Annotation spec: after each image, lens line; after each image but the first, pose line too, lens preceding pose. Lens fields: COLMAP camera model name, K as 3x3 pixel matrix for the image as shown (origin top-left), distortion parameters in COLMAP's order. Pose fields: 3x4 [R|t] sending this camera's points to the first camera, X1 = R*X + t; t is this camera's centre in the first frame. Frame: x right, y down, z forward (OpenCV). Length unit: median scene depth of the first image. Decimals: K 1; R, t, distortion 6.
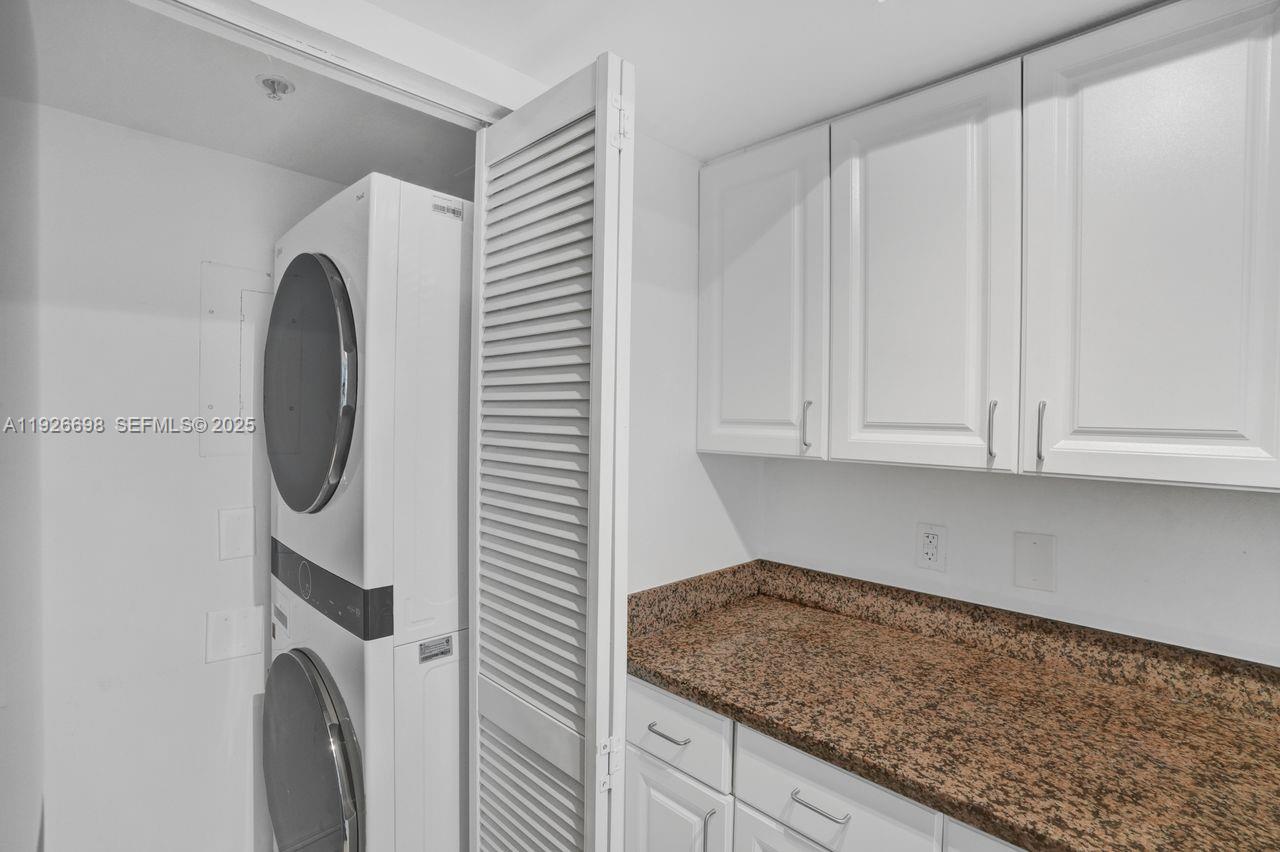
lens RADIAL K [[598.4, 0, 636.1], [0, 598.4, 415.1], [0, 0, 1]] dist [-0.046667, 0.012823]
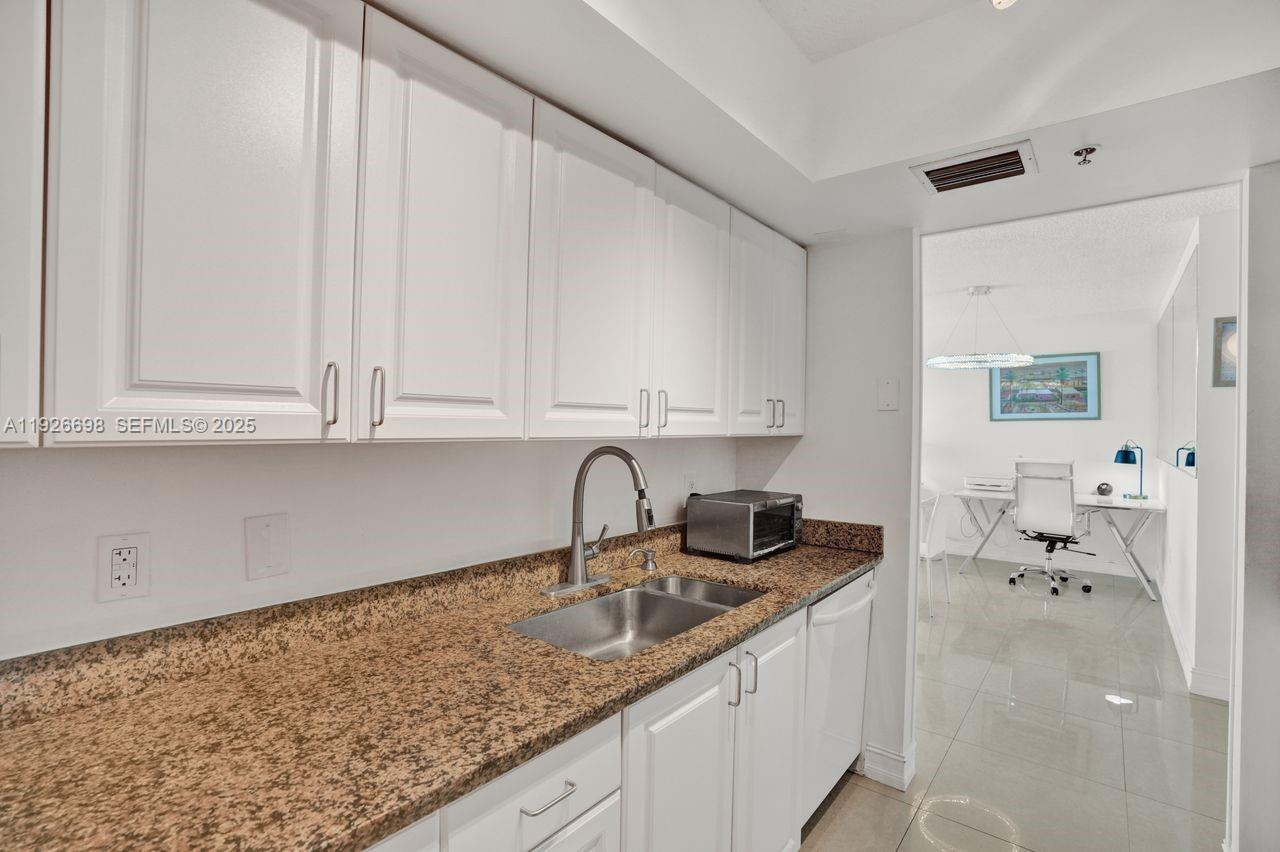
lens RADIAL K [[598.4, 0, 654.8], [0, 598.4, 419.9], [0, 0, 1]] dist [-0.046667, 0.012823]
pose [[-0.131680, -0.011148, 0.991230, -0.326964], [-0.013633, 0.999863, 0.009434, 0.045834], [-0.991199, -0.012271, -0.131813, 0.608611]]
